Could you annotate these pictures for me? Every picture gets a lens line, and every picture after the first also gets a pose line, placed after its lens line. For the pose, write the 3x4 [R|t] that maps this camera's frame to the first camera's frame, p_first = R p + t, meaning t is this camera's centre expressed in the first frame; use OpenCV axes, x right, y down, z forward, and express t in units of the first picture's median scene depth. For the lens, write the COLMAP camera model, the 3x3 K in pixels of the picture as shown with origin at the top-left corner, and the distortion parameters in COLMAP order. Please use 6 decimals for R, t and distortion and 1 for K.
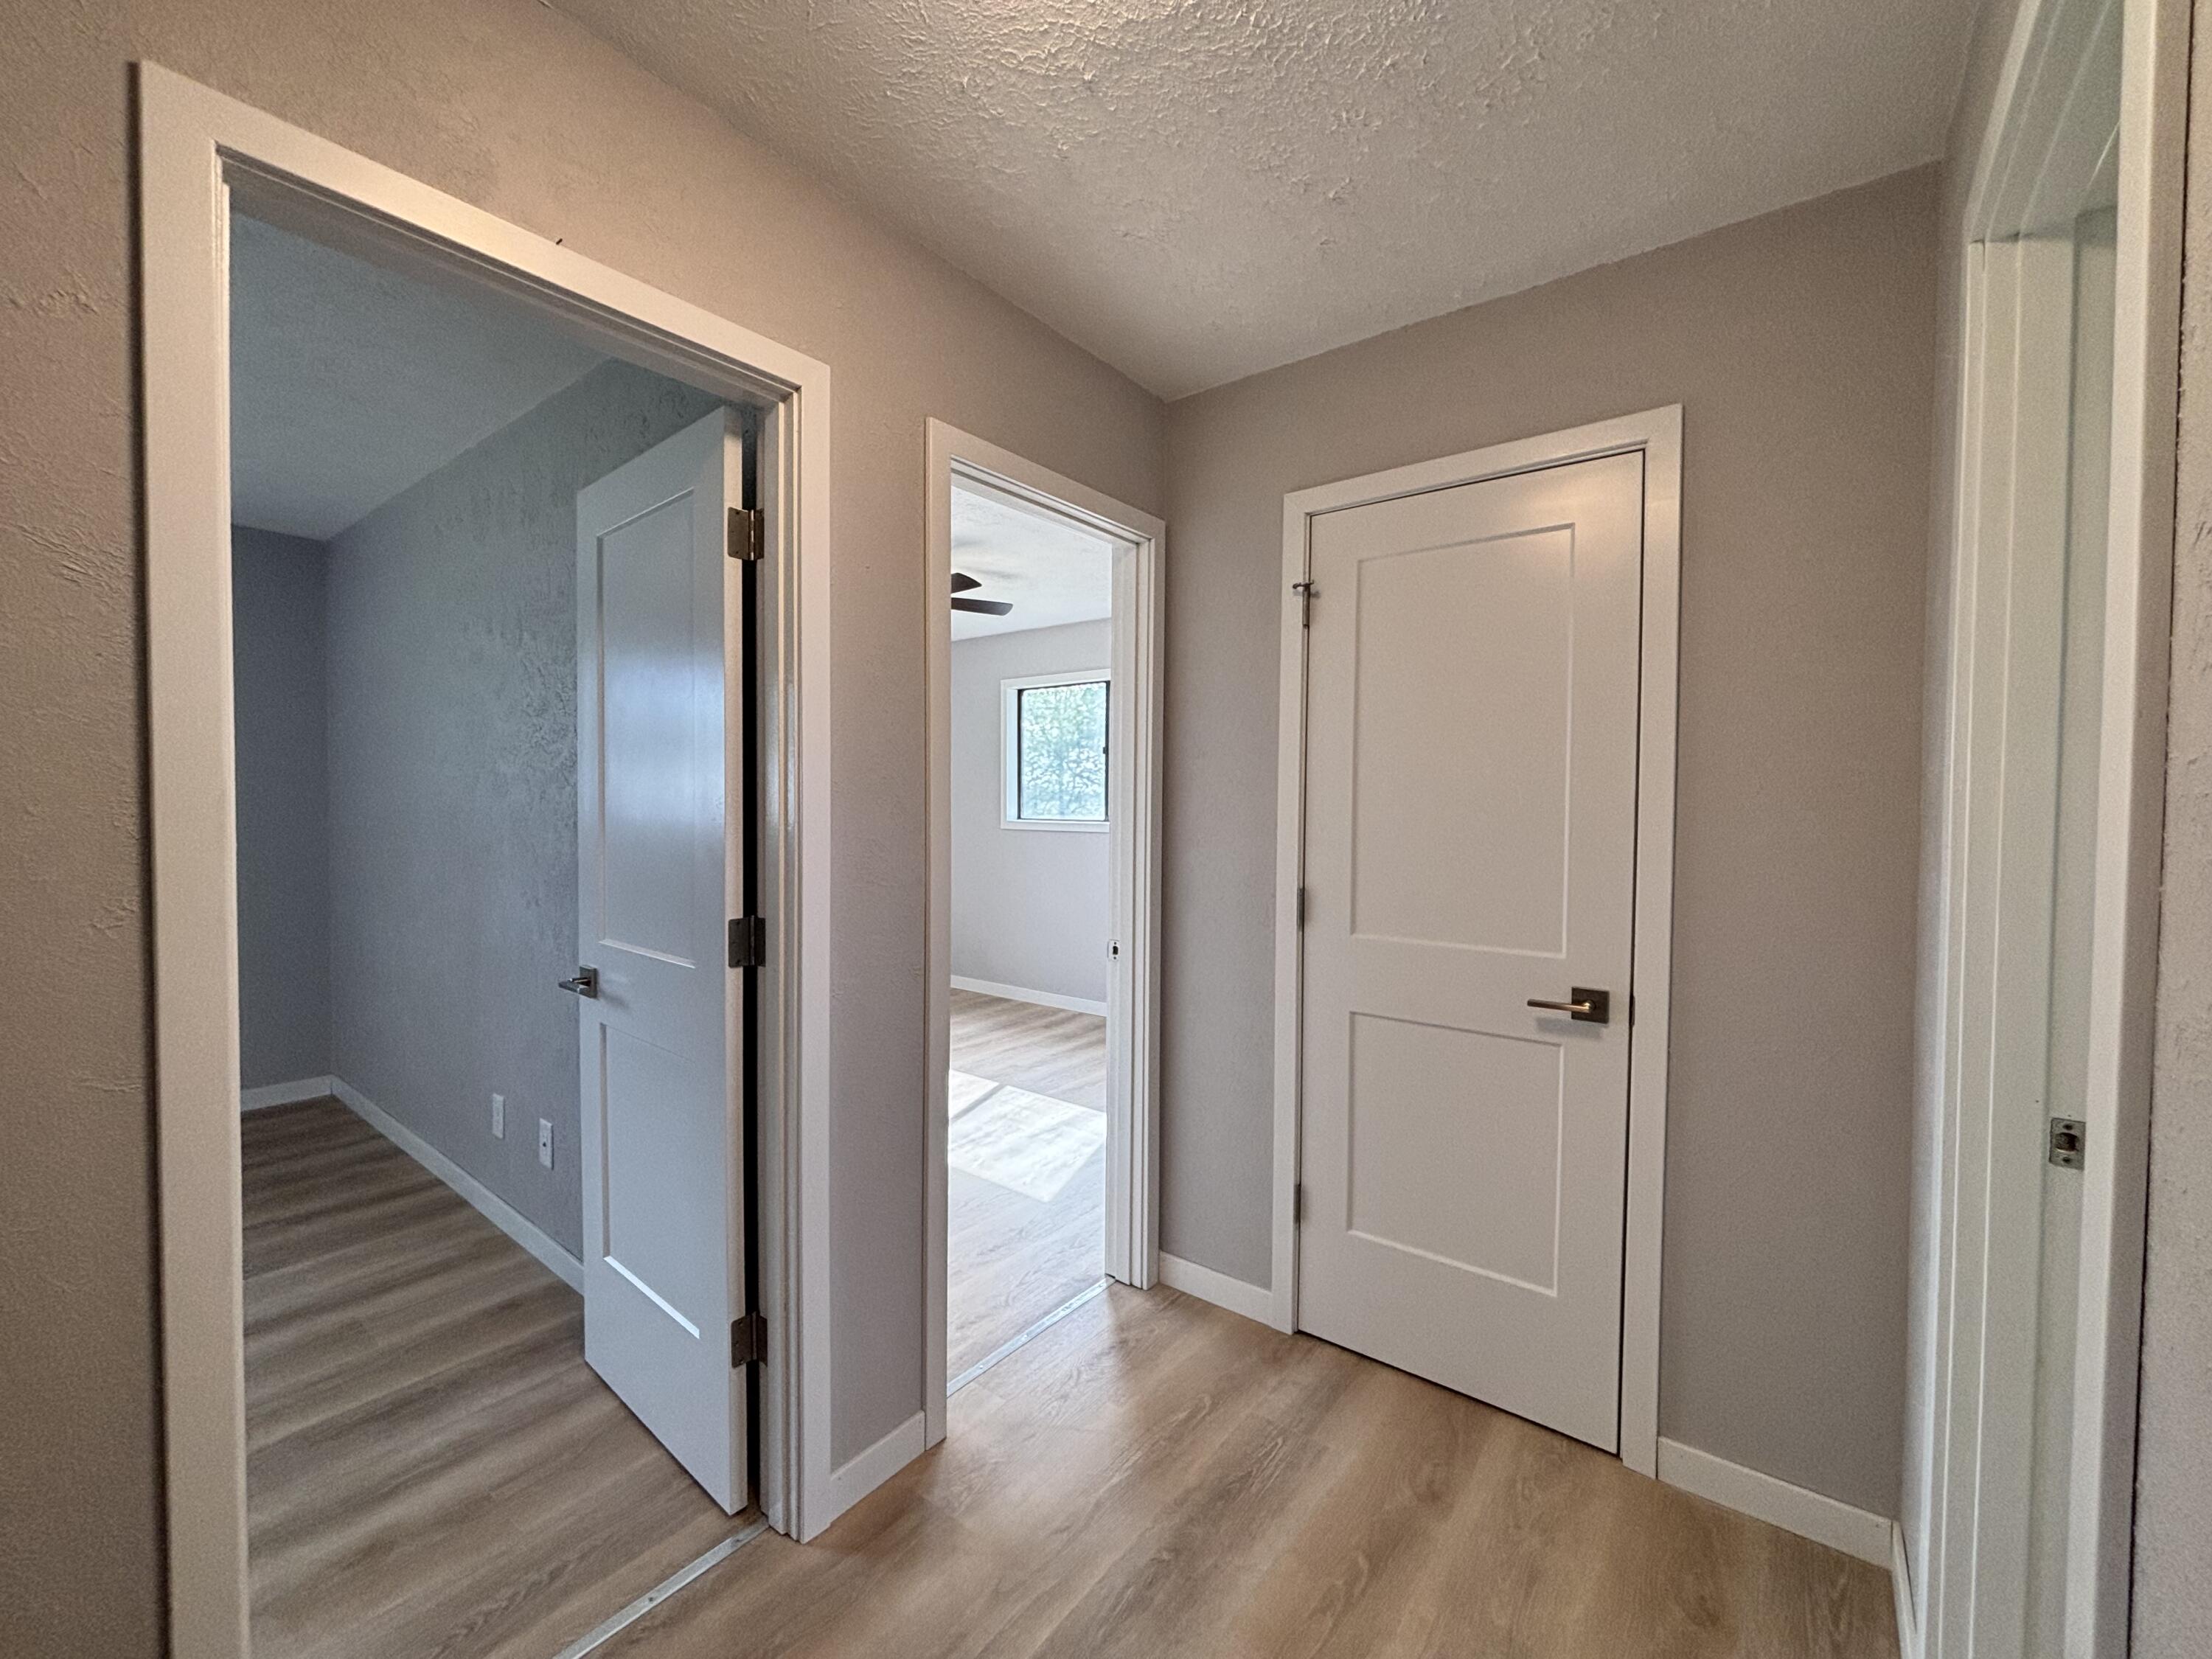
lens RADIAL K [[883.1, 0, 1106.0], [0, 883.1, 829.5], [0, 0, 1]] dist [0.000205, 0.000028]
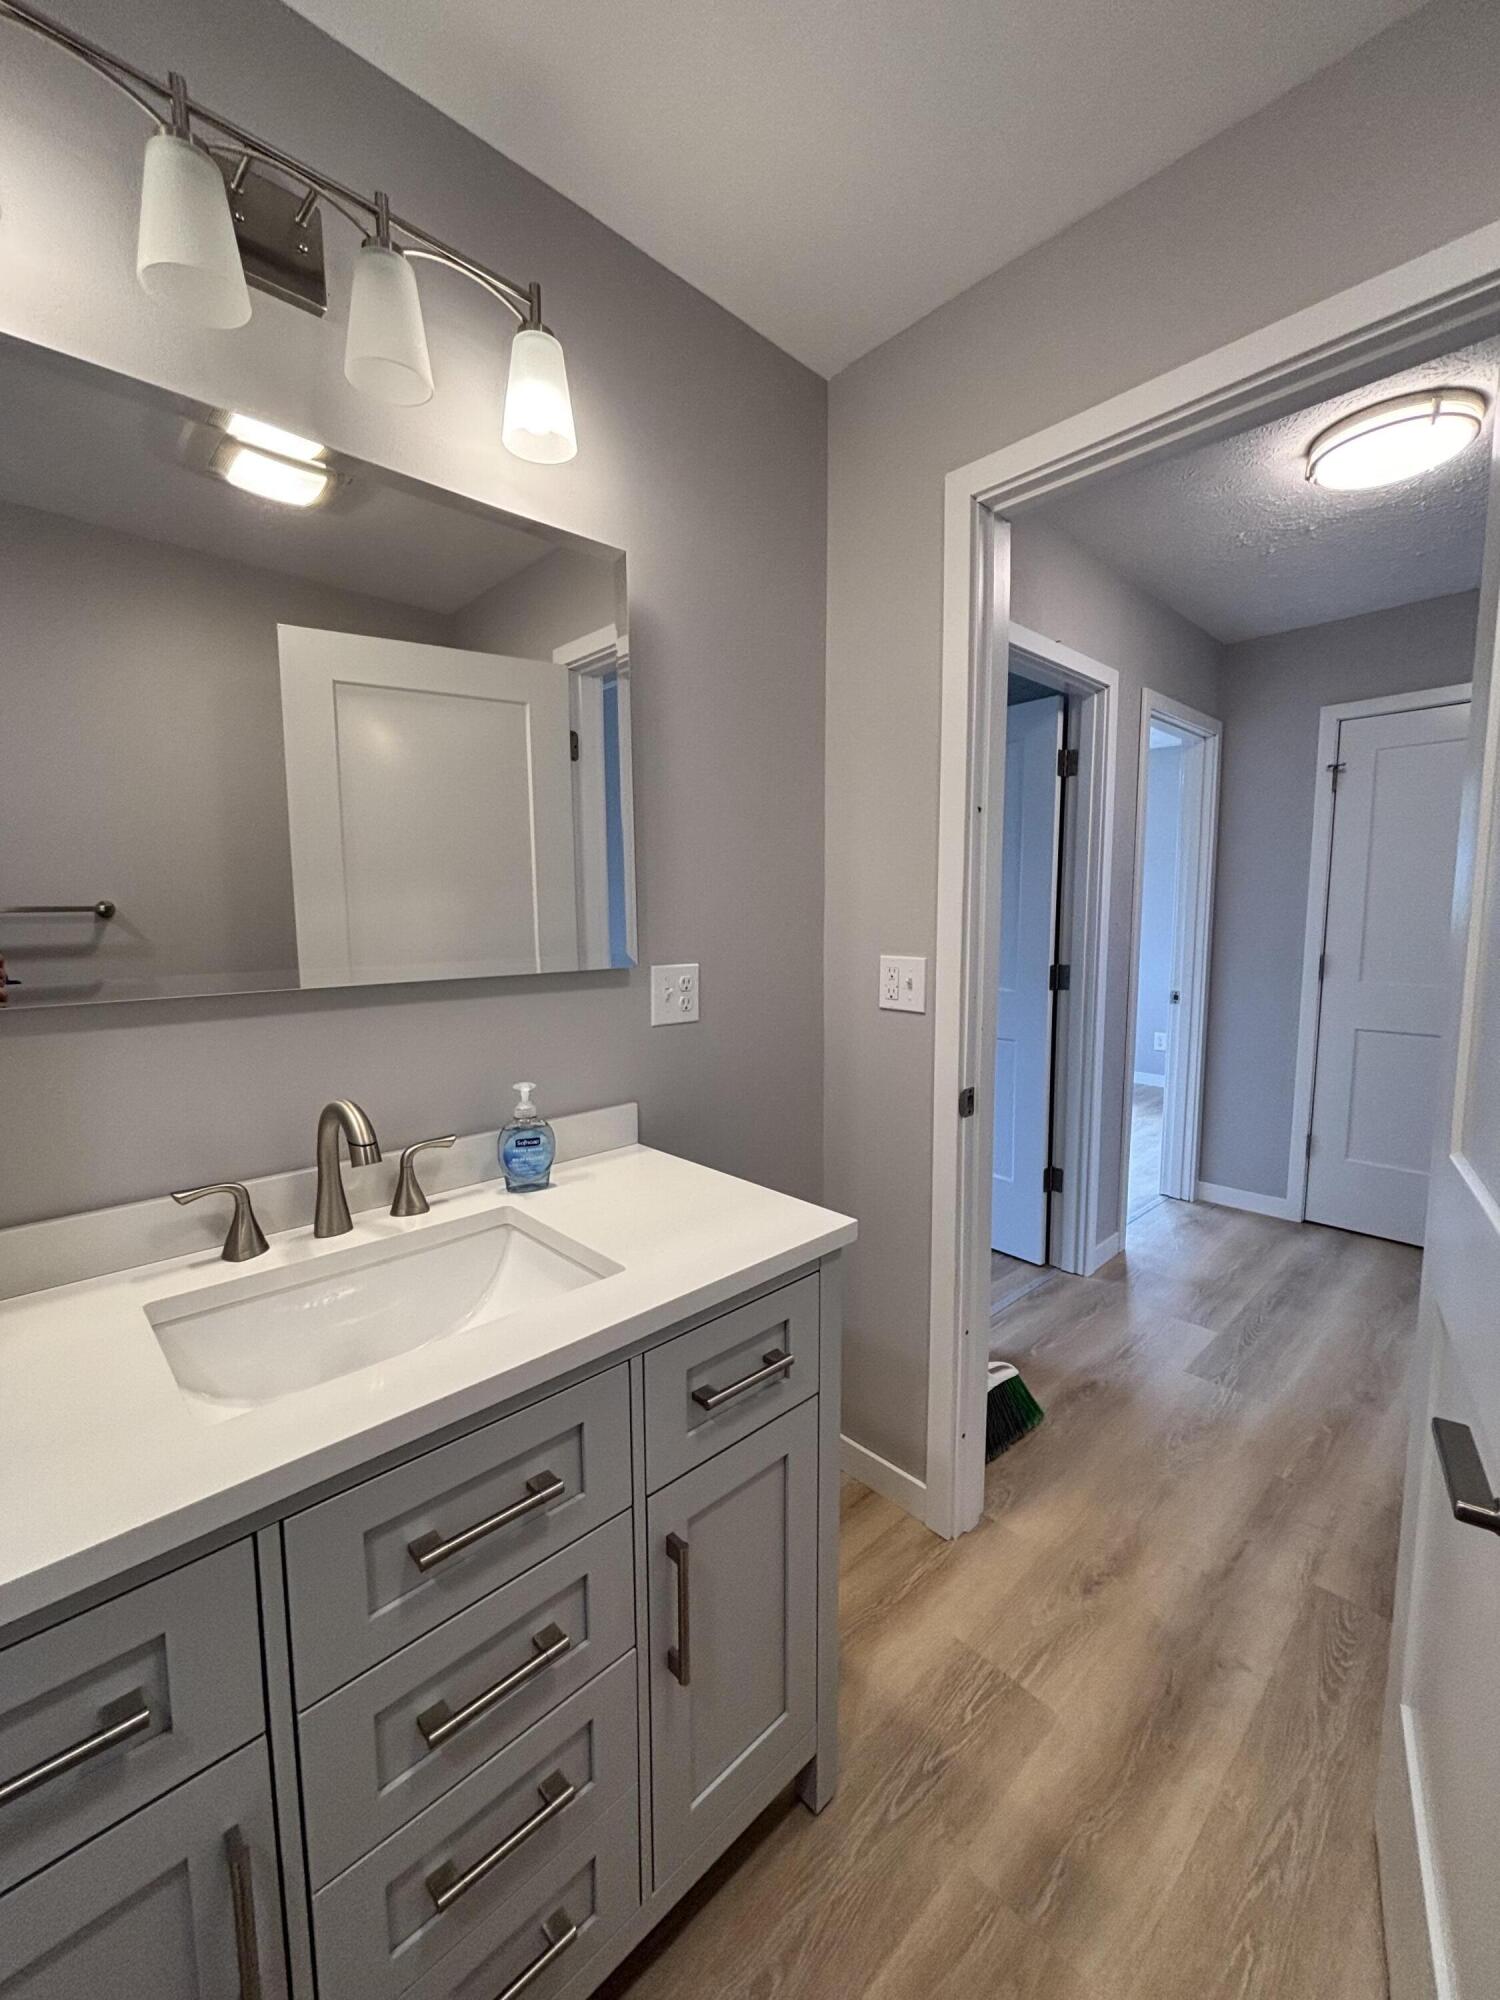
lens RADIAL K [[819.6, 0, 750.0], [0, 819.6, 1000.0], [0, 0, 1]] dist [-0.000637, 0.000140]
pose [[0.990102, 0.003505, -0.140305, -0.621354], [0.007632, 0.996864, 0.078761, 0.023628], [0.140141, -0.079052, 0.986971, -0.658859]]
